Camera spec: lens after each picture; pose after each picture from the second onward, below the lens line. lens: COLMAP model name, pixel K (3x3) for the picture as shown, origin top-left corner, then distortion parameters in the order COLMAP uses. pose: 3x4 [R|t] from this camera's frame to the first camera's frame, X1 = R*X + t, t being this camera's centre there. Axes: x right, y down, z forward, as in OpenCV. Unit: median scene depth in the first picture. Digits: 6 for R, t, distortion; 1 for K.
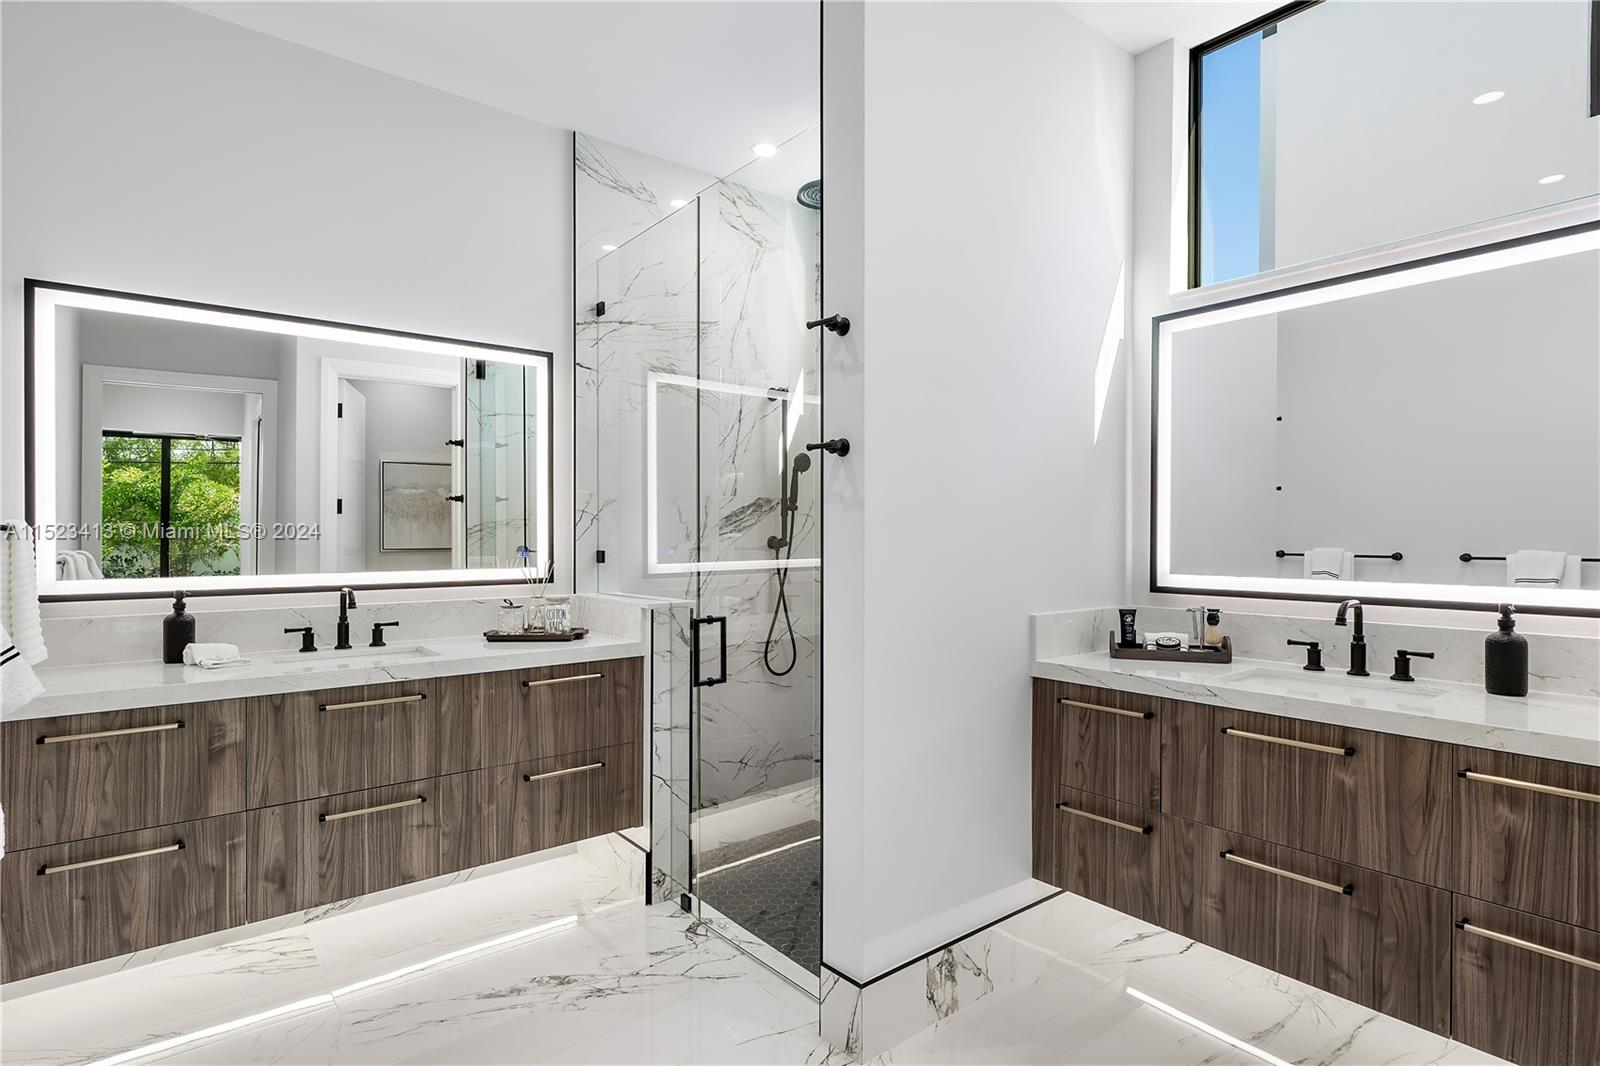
lens RADIAL K [[822.7, 0, 793.4], [0, 822.7, 527.6], [0, 0, 1]] dist [-0.000711, 0.003216]
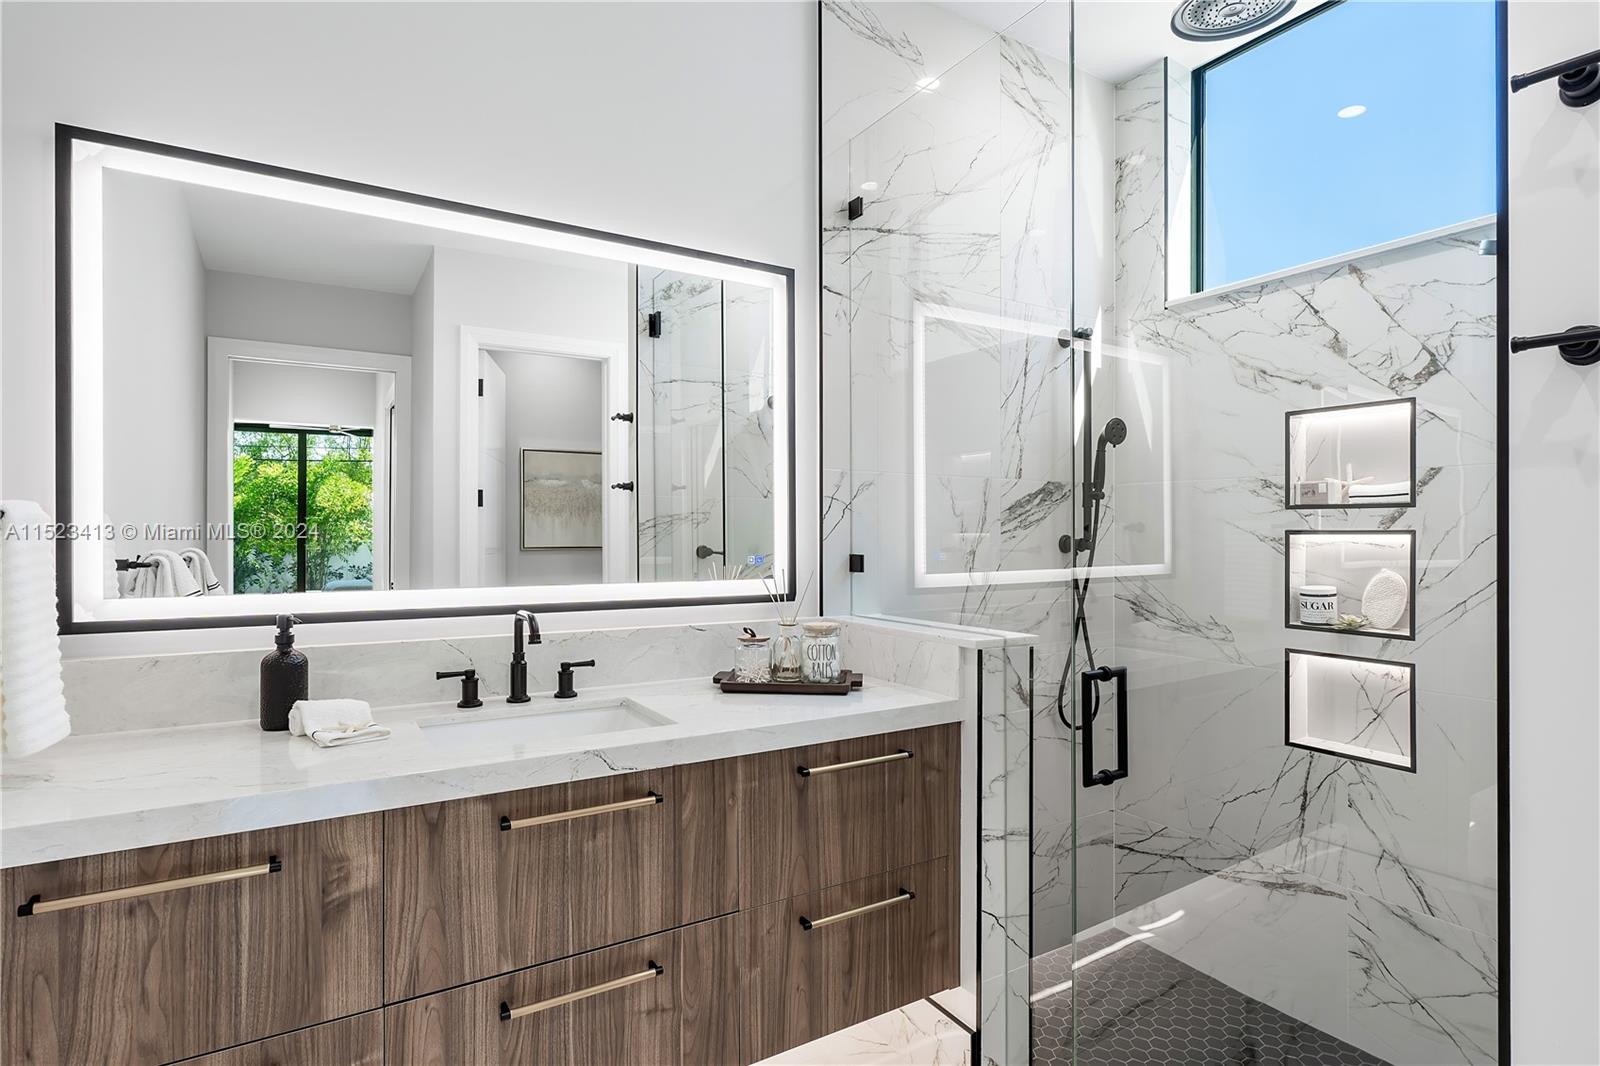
lens RADIAL K [[822.7, 0, 801.4], [0, 822.7, 532.0], [0, 0, 1]] dist [-0.000711, 0.003216]
pose [[0.993822, 0.004826, -0.110882, -0.238545], [-0.003986, 0.999962, 0.007799, 0.004234], [0.110915, -0.007309, 0.993803, 0.353808]]
